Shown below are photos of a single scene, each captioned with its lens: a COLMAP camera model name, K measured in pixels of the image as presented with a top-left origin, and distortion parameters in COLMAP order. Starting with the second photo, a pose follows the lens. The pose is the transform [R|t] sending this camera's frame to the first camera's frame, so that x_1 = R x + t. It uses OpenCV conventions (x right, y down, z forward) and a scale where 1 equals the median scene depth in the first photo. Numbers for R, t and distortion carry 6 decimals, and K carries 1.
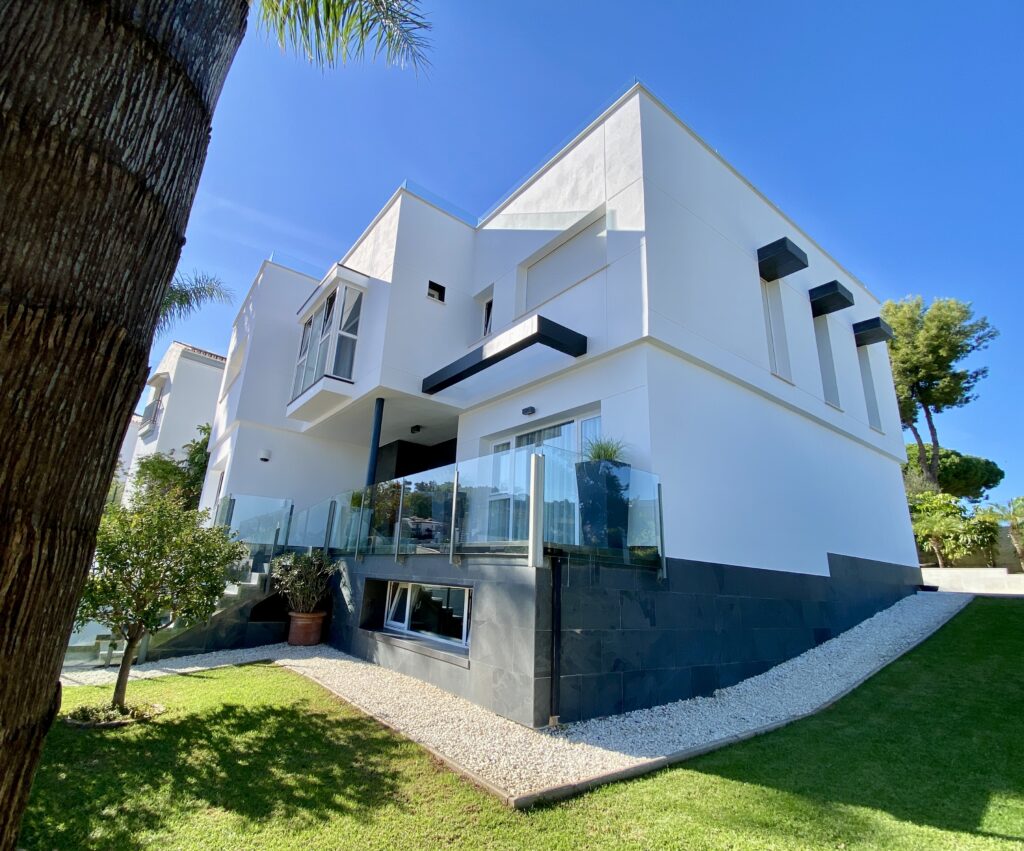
lens RADIAL K [[504.6, 0, 480.0], [0, 504.6, 426.7], [0, 0, 1]] dist [0.000366, 0.000038]
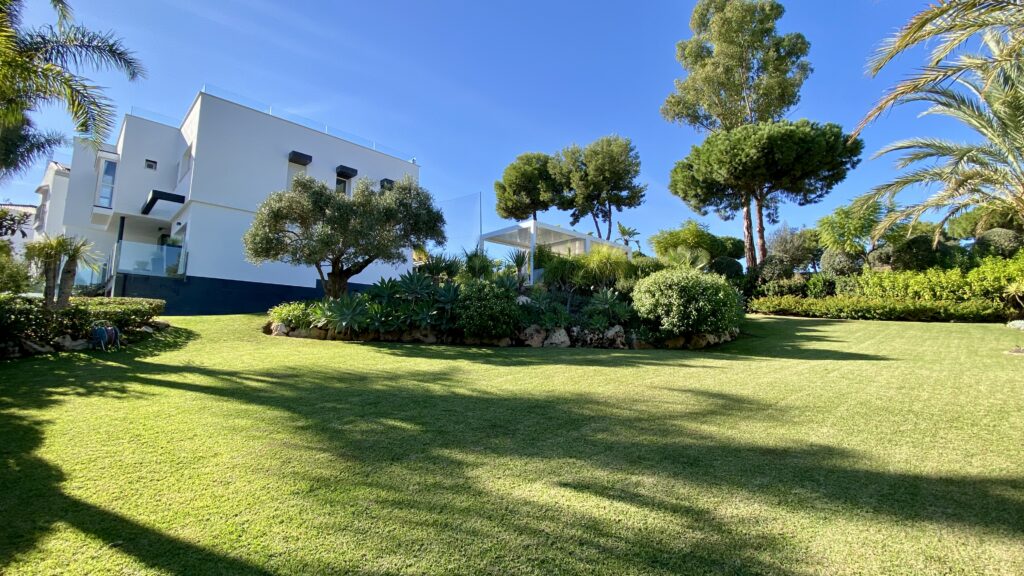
lens RADIAL K [[442.4, 0, 516.1], [0, 442.4, 290.4], [0, 0, 1]] dist [0.021827, -0.027942]
pose [[0.983452, -0.026572, 0.179208, 0.479785], [-0.004724, 0.985087, 0.171991, -0.032128], [-0.181106, -0.169992, 0.968661, -0.517743]]
